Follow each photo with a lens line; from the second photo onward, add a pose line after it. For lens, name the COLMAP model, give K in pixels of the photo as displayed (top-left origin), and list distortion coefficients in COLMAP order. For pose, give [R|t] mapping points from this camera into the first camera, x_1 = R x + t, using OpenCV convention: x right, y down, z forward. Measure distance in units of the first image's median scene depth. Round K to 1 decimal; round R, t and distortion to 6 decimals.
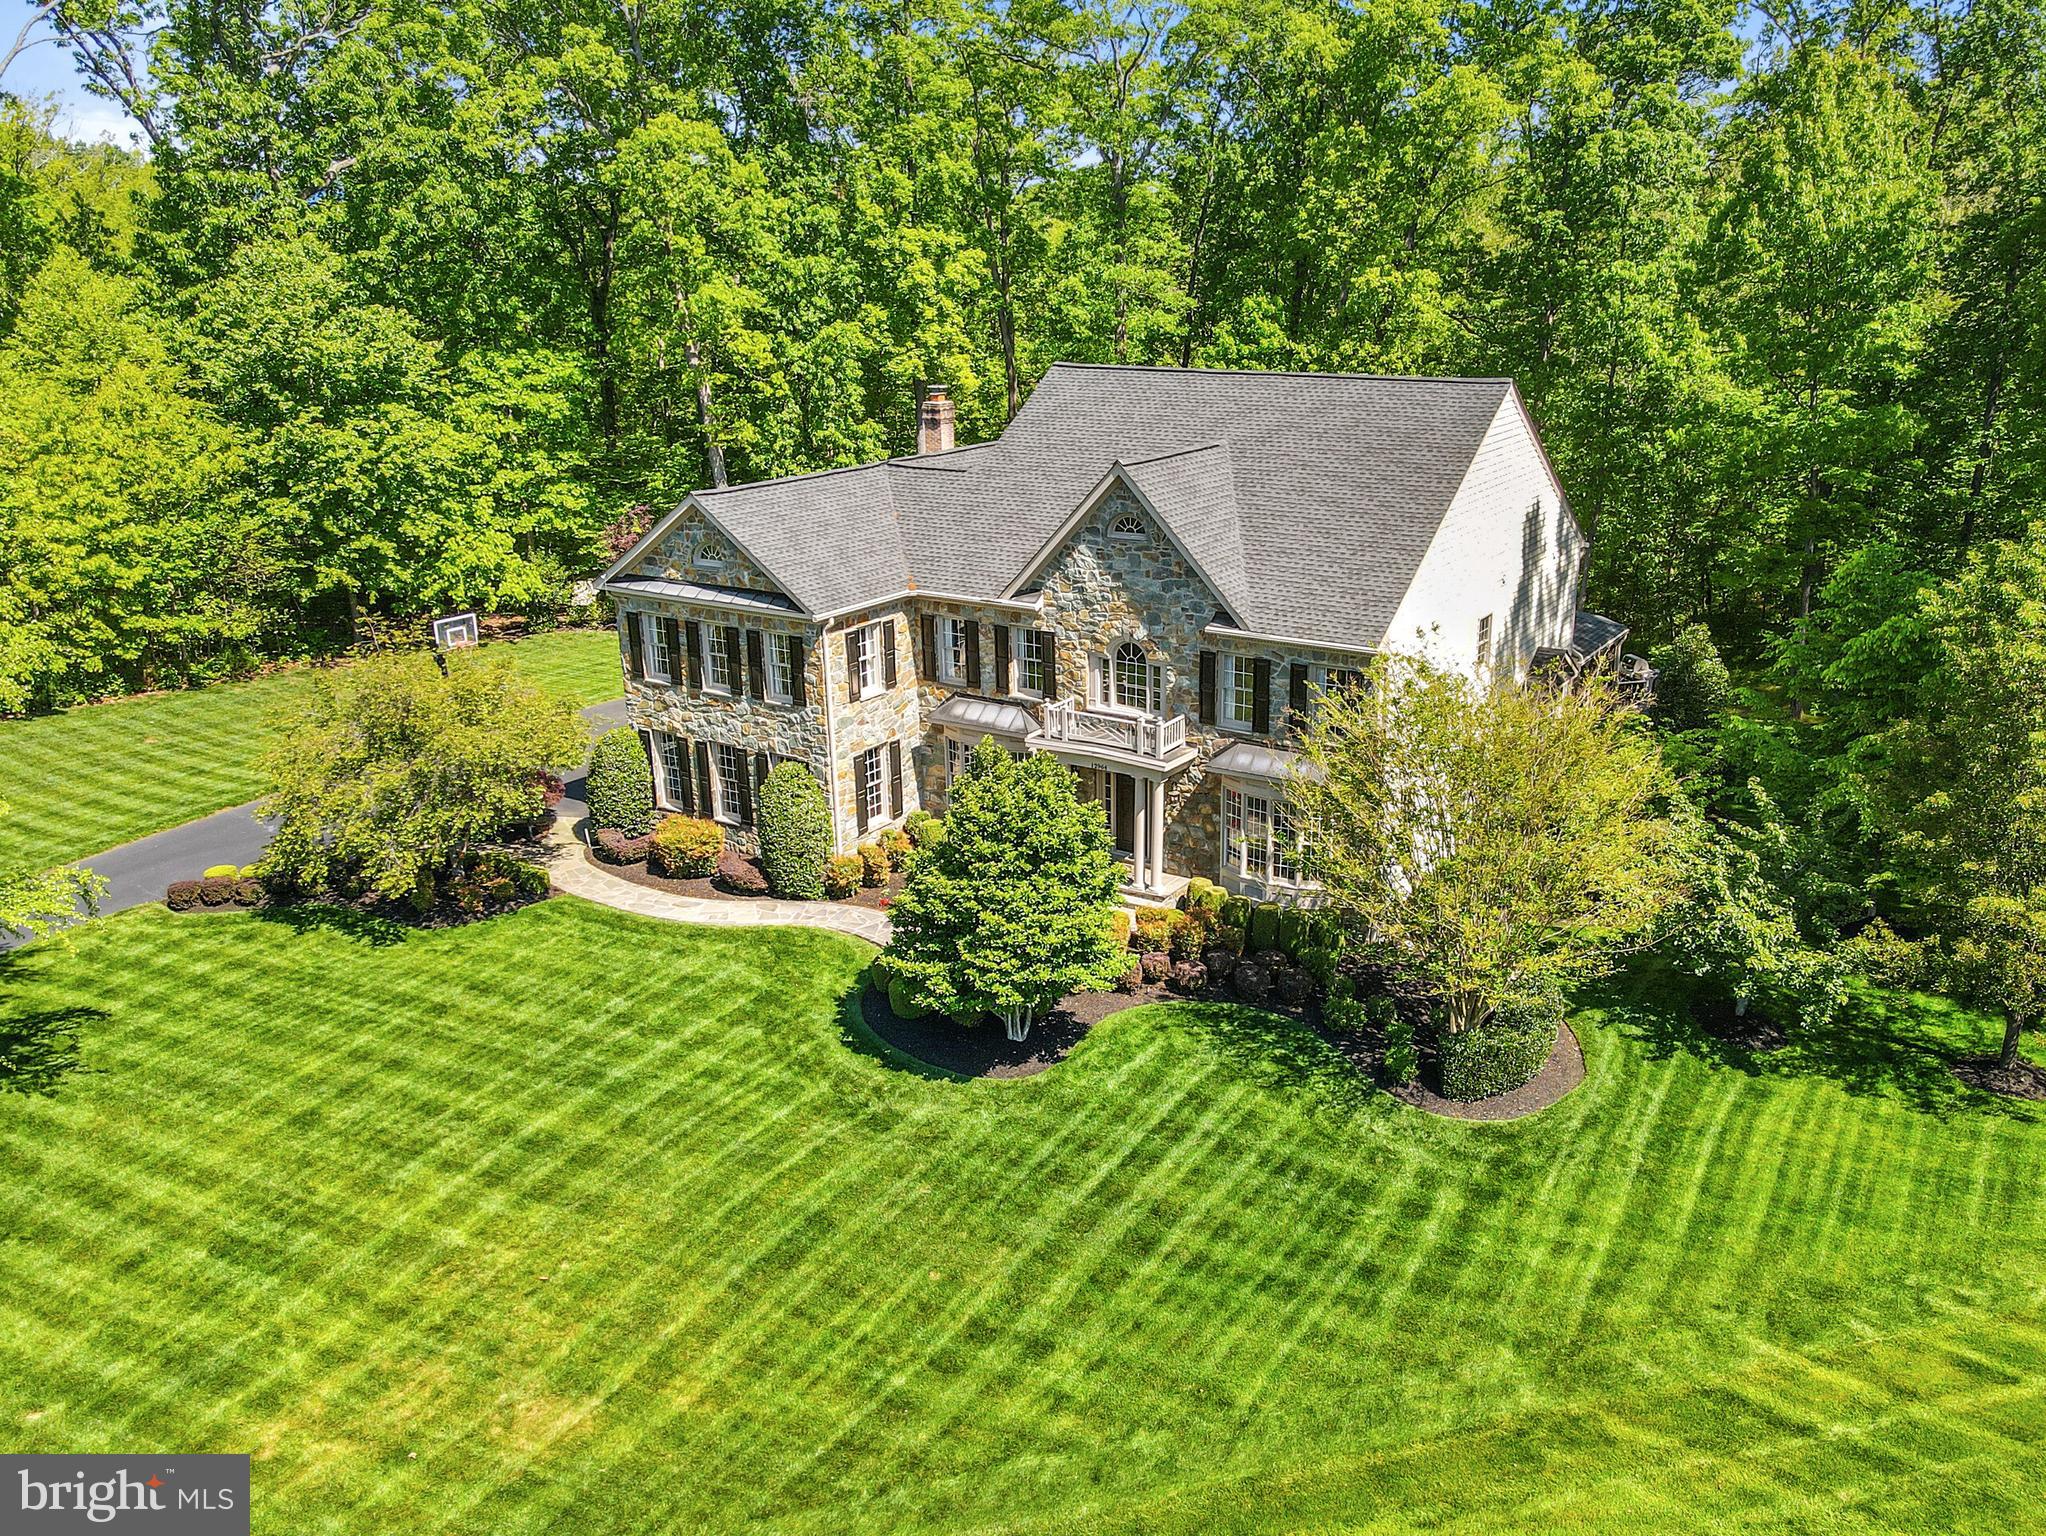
lens RADIAL K [[1566.4, 0, 1130.4], [0, 1566.4, 805.1], [0, 0, 1]] dist [0.000289, -0.003702]
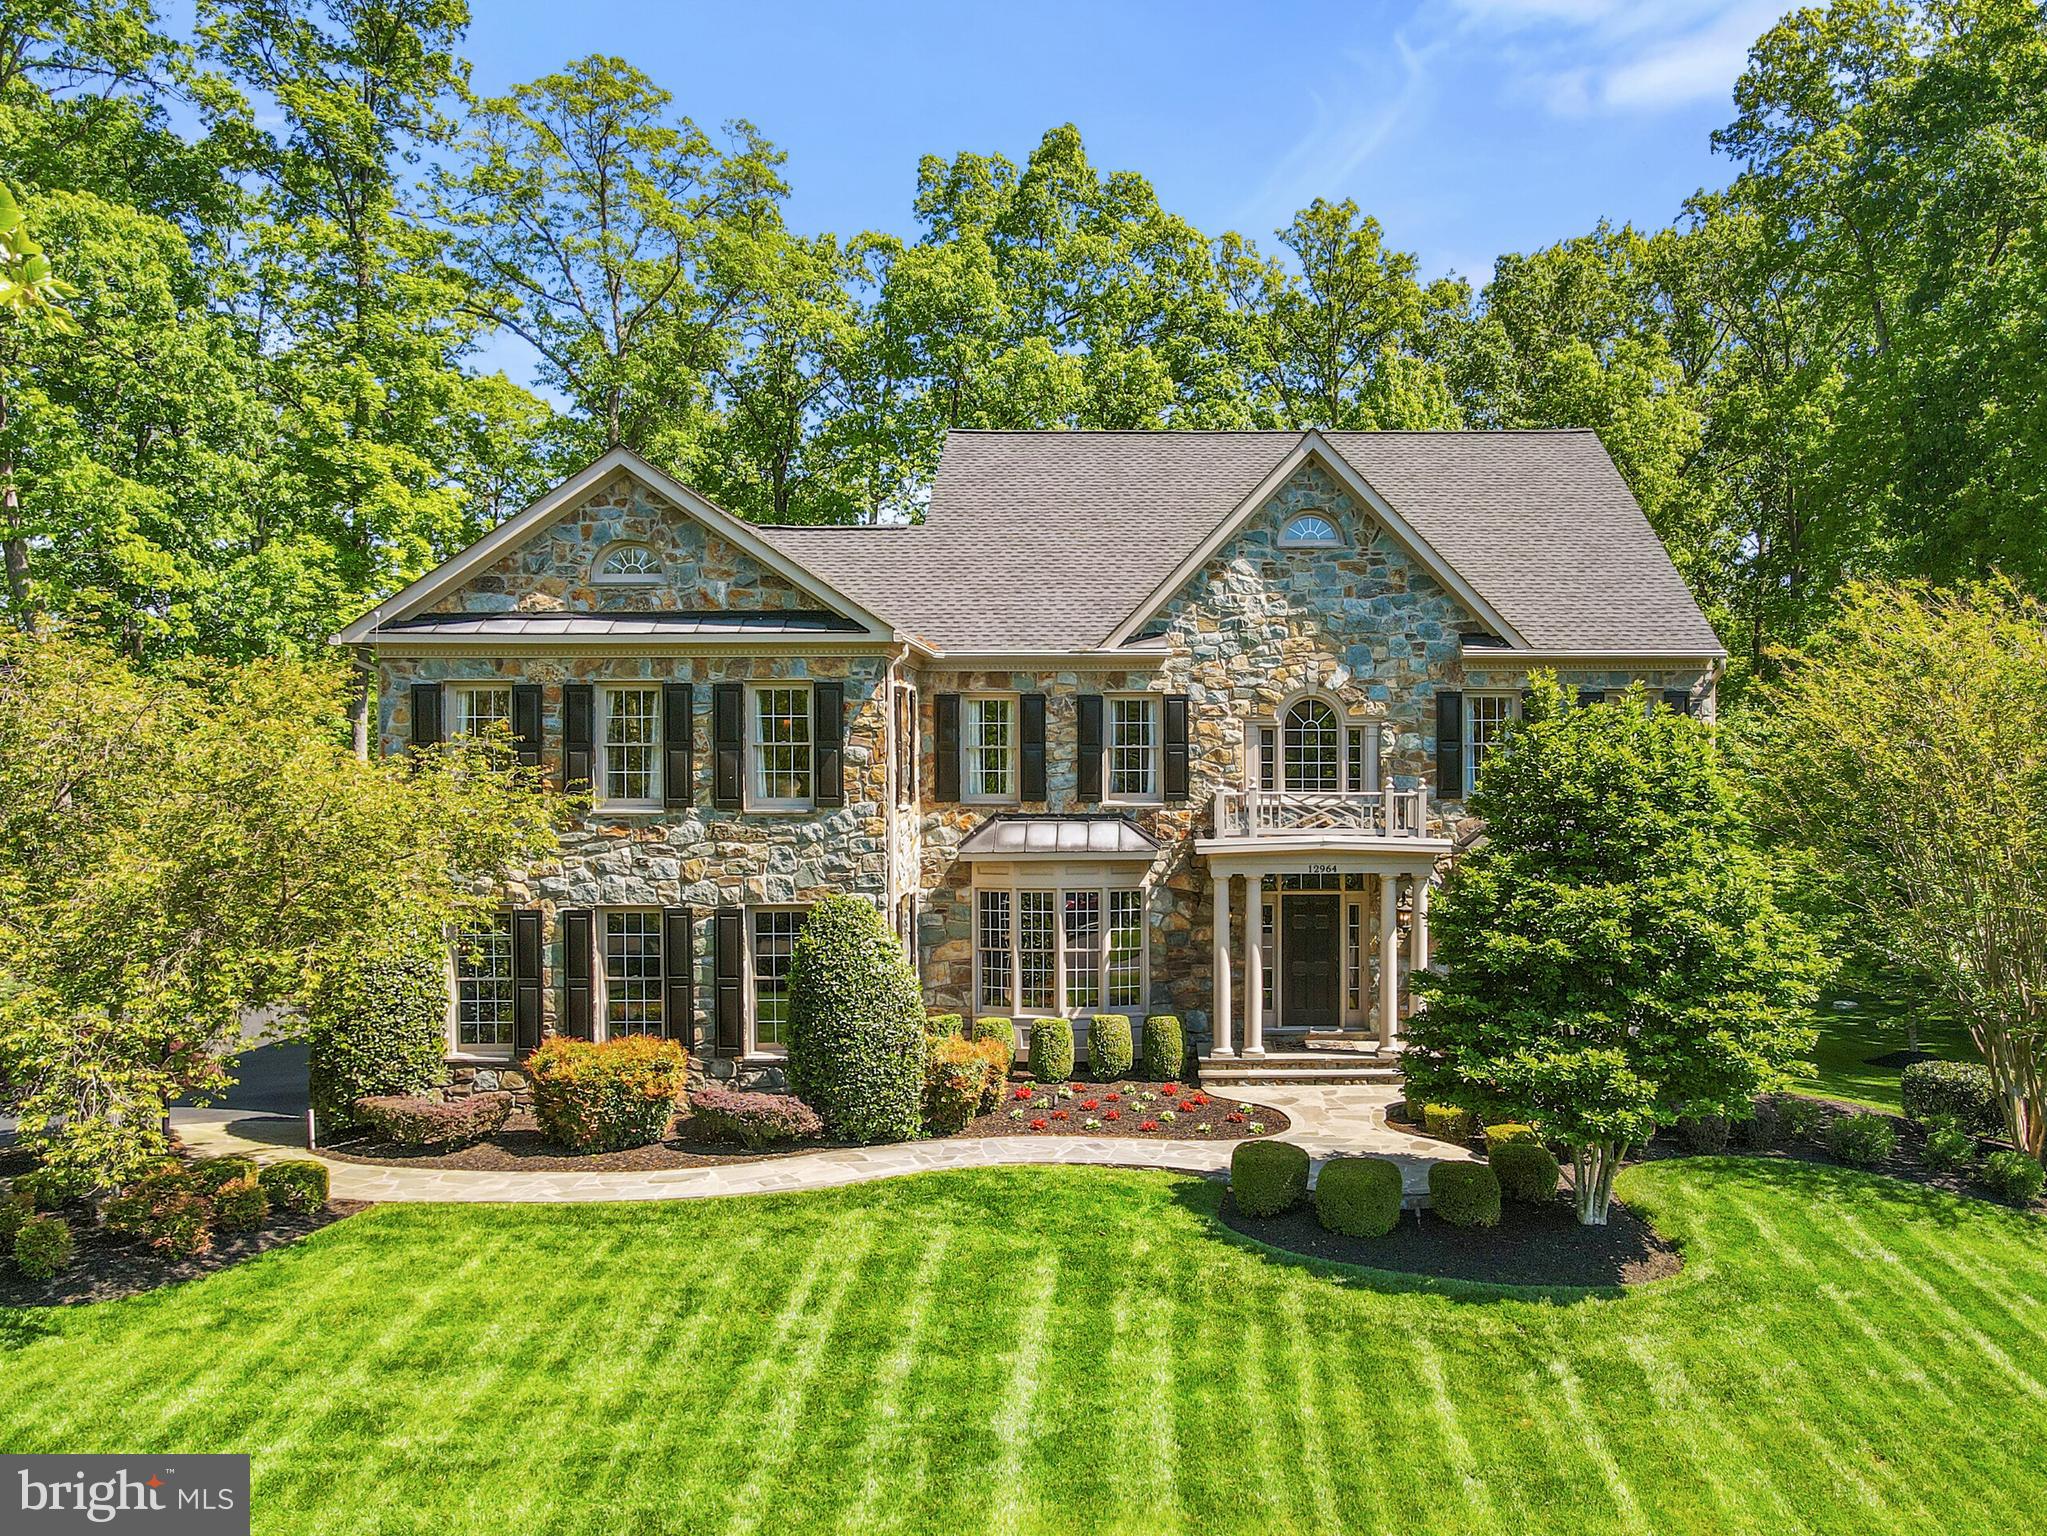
lens RADIAL K [[1567.2, 0, 1131.0], [0, 1567.2, 805.1], [0, 0, 1]] dist [0.000289, -0.003702]
pose [[0.852348, -0.008212, 0.522911, -0.417249], [0.169847, 0.950023, -0.261931, 0.104838], [-0.494627, 0.312071, 0.811145, 0.482636]]
